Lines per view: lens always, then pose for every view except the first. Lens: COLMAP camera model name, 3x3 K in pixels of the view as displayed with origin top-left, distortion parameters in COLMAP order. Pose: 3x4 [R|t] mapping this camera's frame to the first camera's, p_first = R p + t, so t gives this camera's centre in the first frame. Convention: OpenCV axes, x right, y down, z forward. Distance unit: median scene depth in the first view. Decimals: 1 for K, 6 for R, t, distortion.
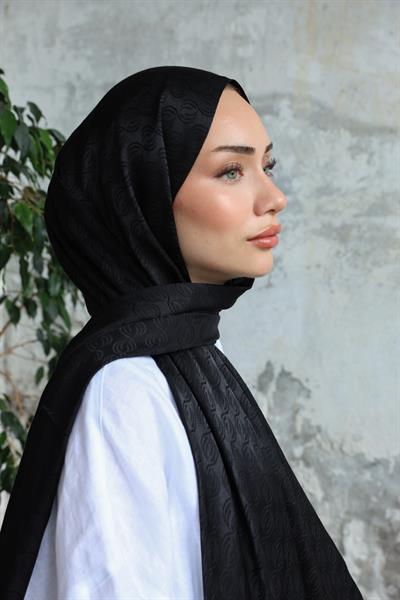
lens RADIAL K [[977.2, 0, 203.9], [0, 977.2, 300.9], [0, 0, 1]] dist [0.147985, 0.033476]
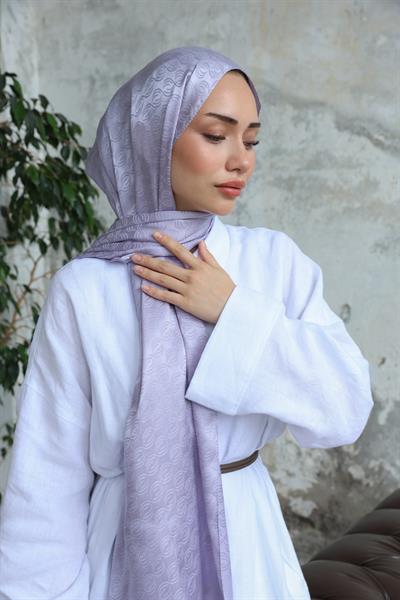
lens RADIAL K [[901.0, 0, 196.5], [0, 901.0, 306.8], [0, 0, 1]] dist [0.123556, 0.084676]
pose [[0.995132, -0.017558, -0.096978, 0.131477], [0.022197, 0.998650, 0.046965, 0.037004], [0.096023, -0.048889, 0.994178, -0.235088]]
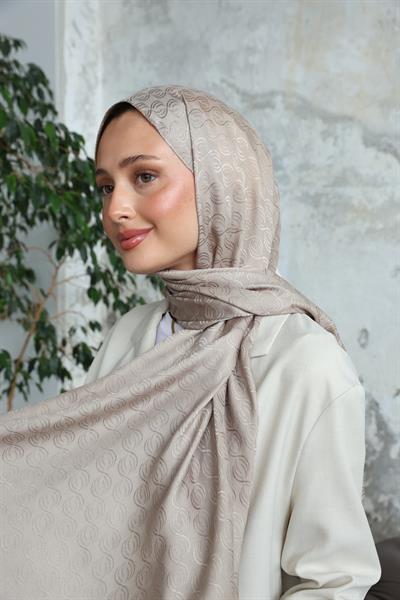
lens RADIAL K [[768.9, 0, 197.3], [0, 768.9, 299.7], [0, 0, 1]] dist [0.079388, 0.013169]
pose [[0.956288, 0.046866, -0.288647, 0.289959], [-0.030435, 0.997664, 0.061154, 0.004240], [0.290839, -0.049696, 0.955481, -0.017792]]
